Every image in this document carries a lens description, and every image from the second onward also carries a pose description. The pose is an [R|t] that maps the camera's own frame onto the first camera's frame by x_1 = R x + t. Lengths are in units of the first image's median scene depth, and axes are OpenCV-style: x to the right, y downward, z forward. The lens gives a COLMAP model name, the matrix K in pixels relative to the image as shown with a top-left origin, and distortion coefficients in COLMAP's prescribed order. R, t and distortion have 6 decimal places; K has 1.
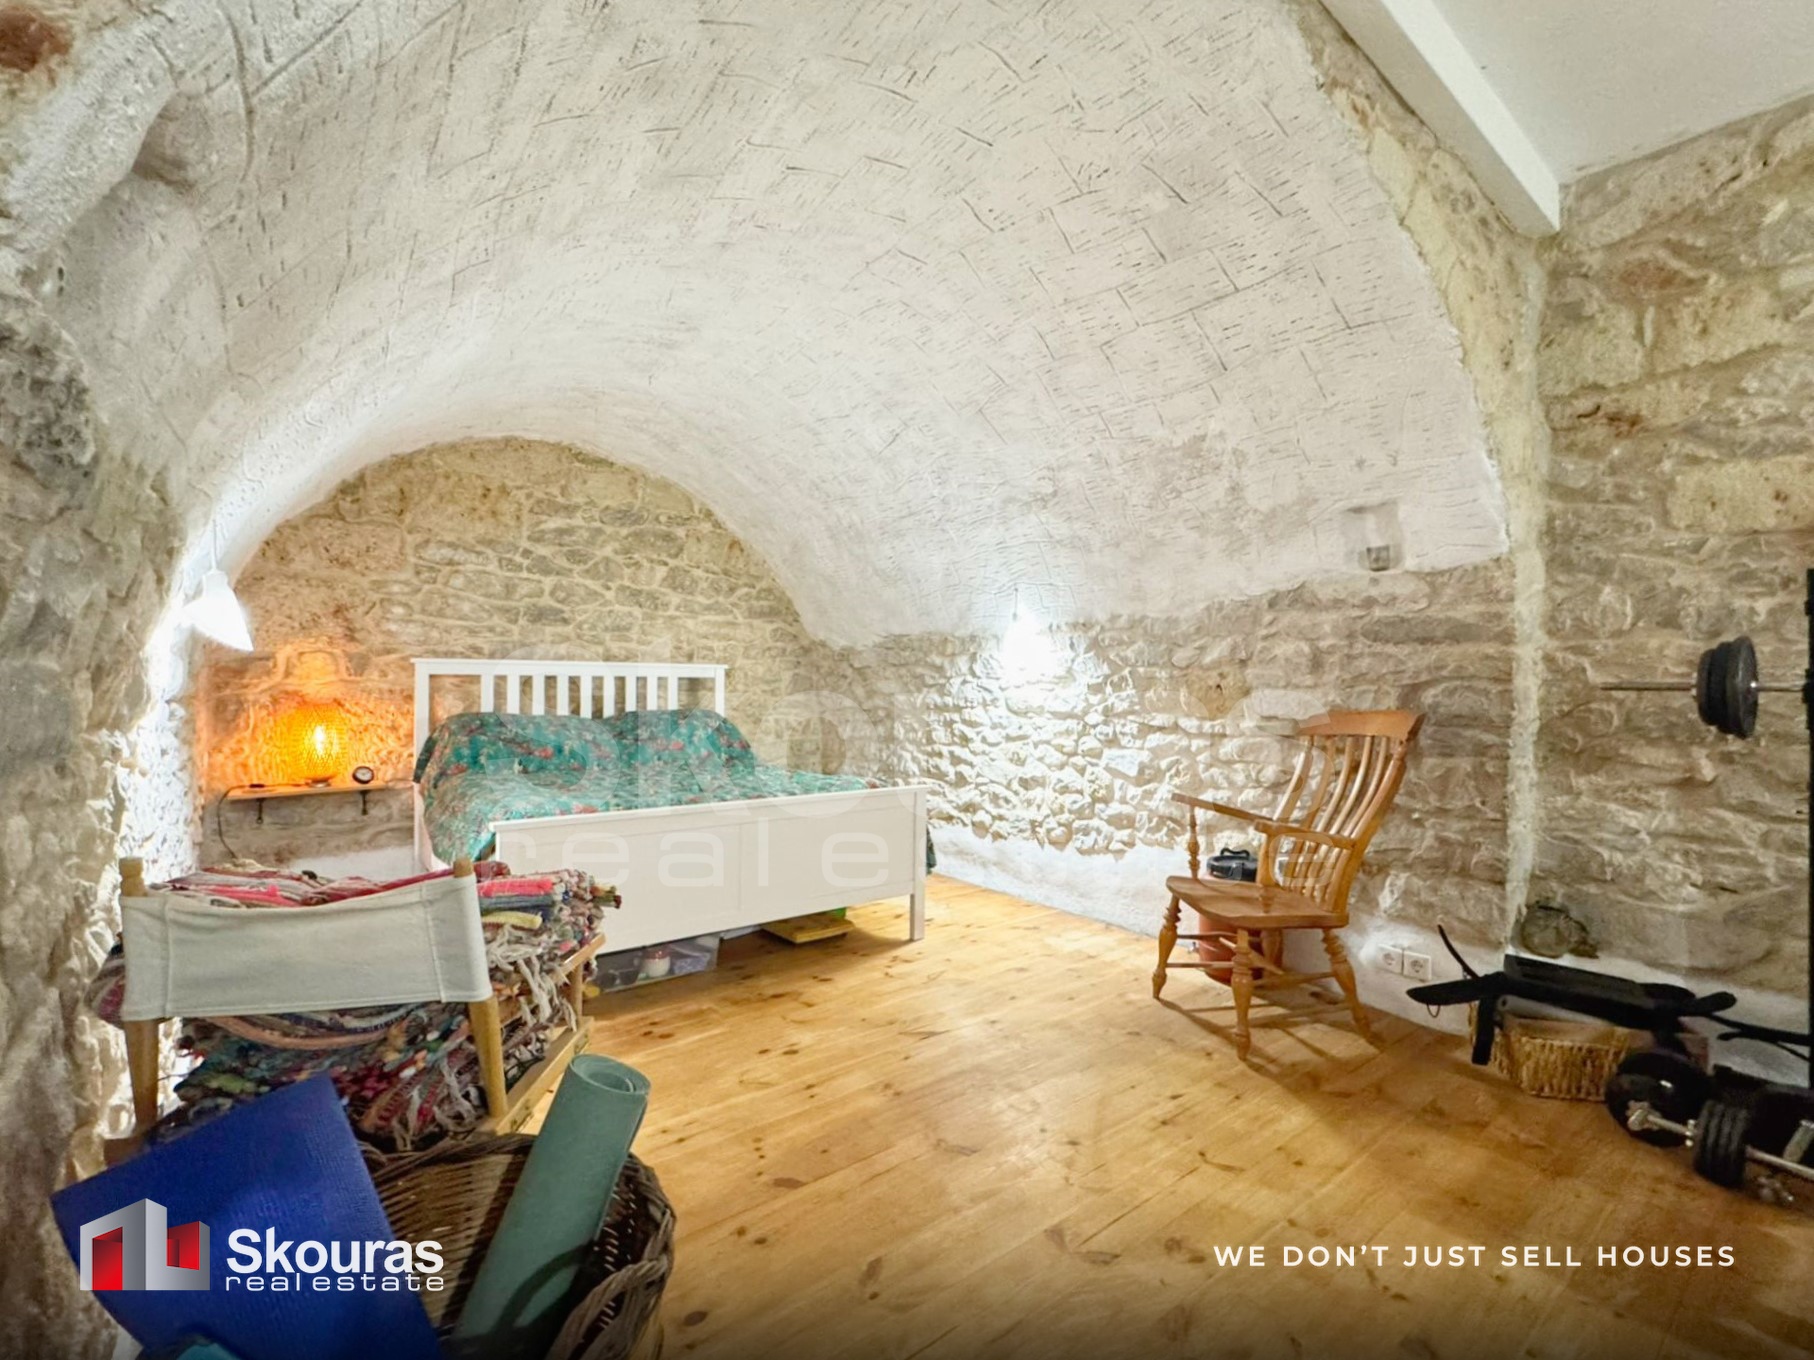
lens RADIAL K [[727.2, 0, 907.0], [0, 727.2, 680.0], [0, 0, 1]] dist [-0.001101, 0.000050]
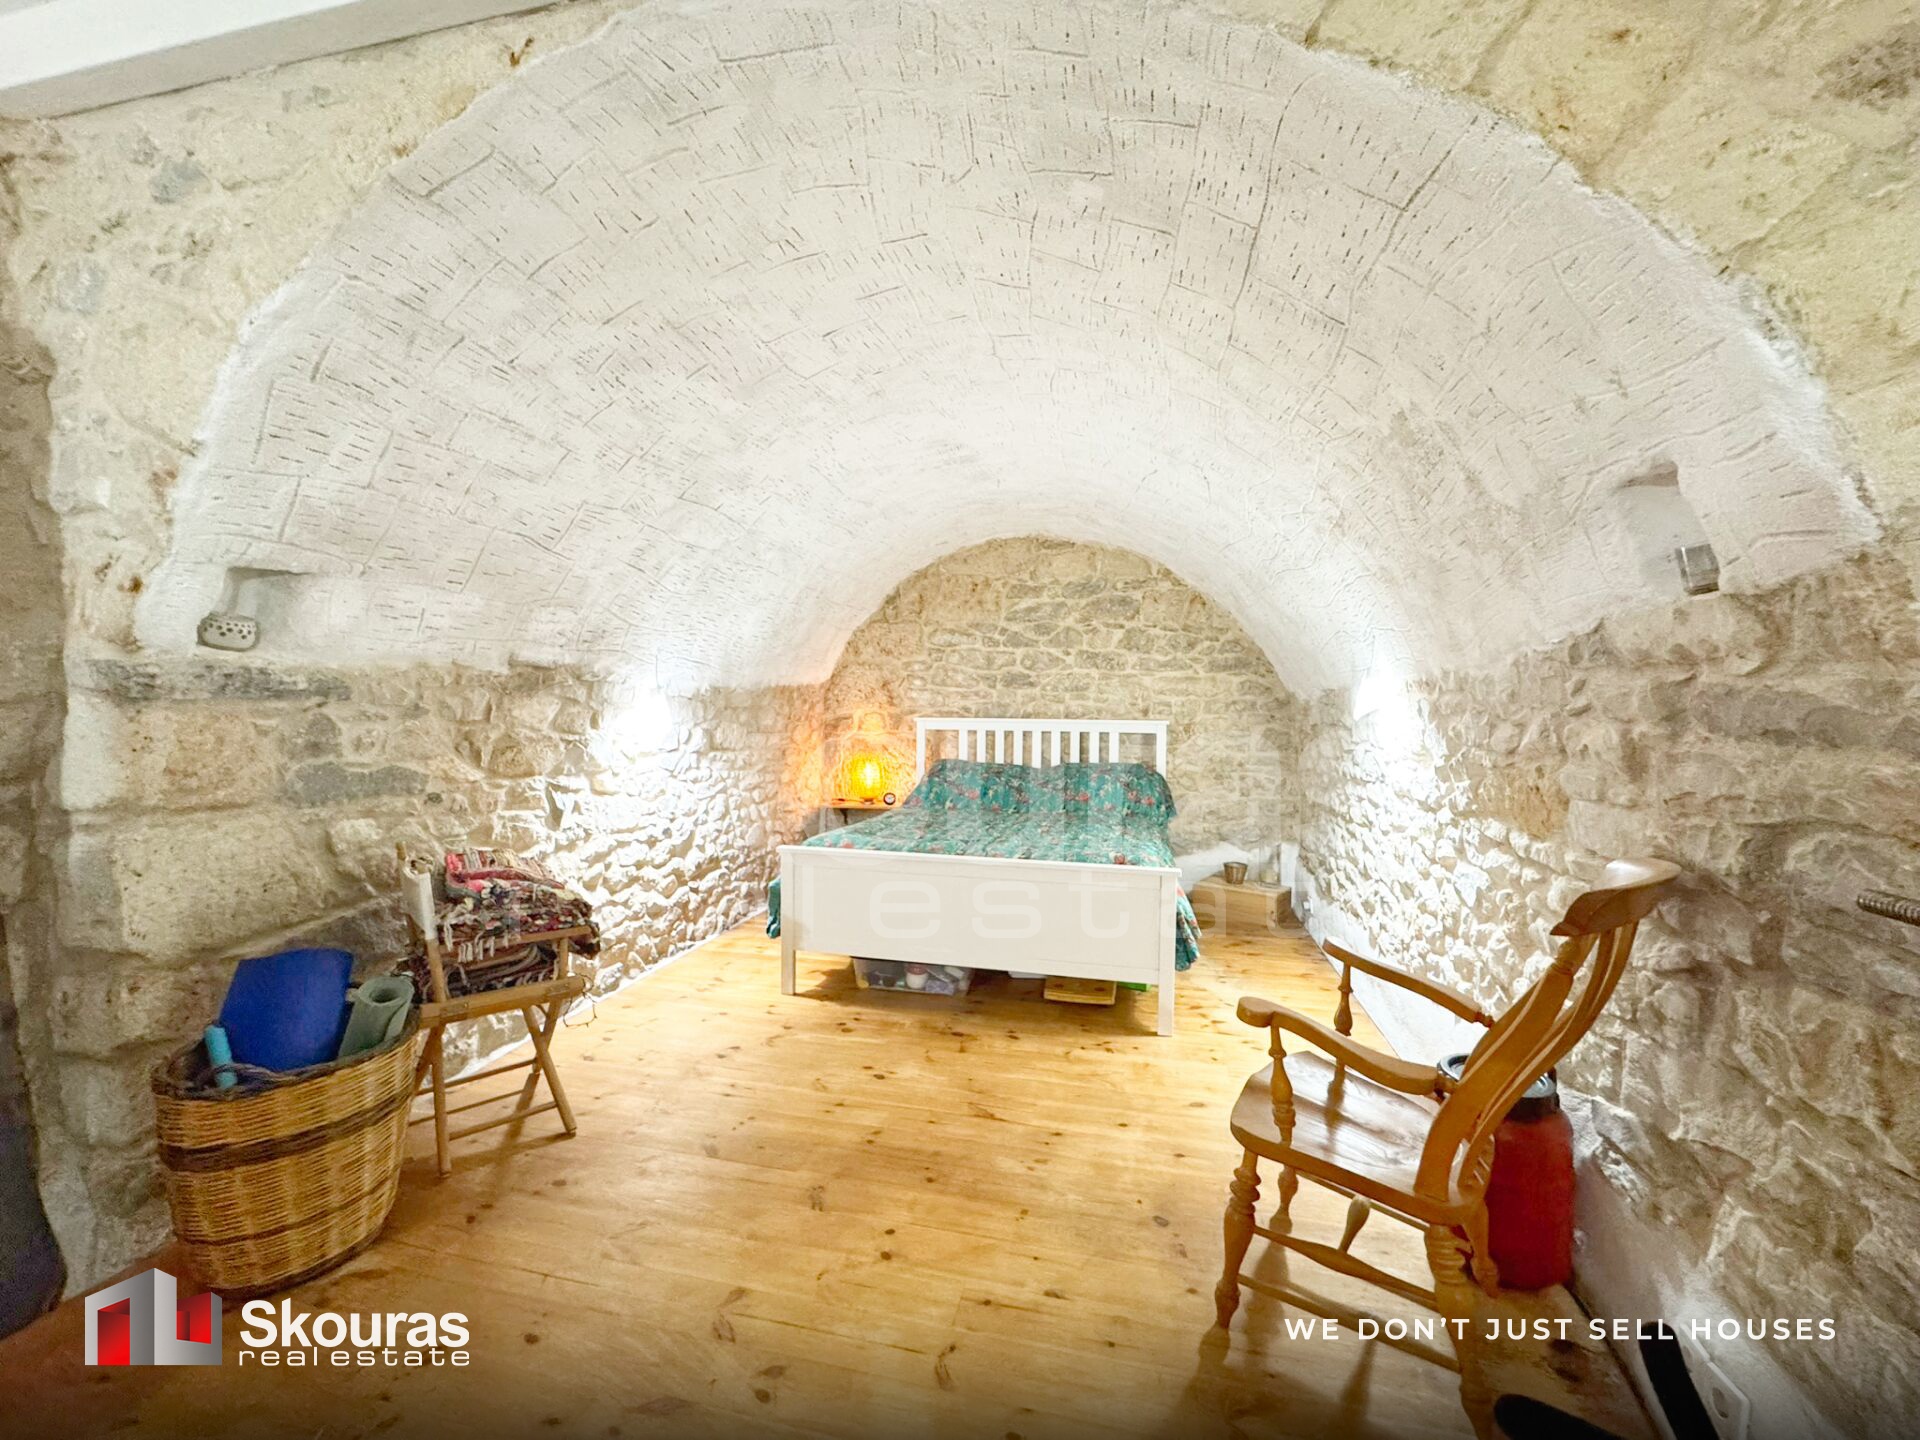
lens RADIAL K [[696.6, 0, 960.8], [0, 696.6, 728.1], [0, 0, 1]] dist [-0.000560, 0.000195]
pose [[0.681958, 0.016352, -0.731209, 0.318655], [-0.006125, 0.999843, 0.016648, -0.030020], [0.731366, -0.006874, 0.681950, 0.143334]]
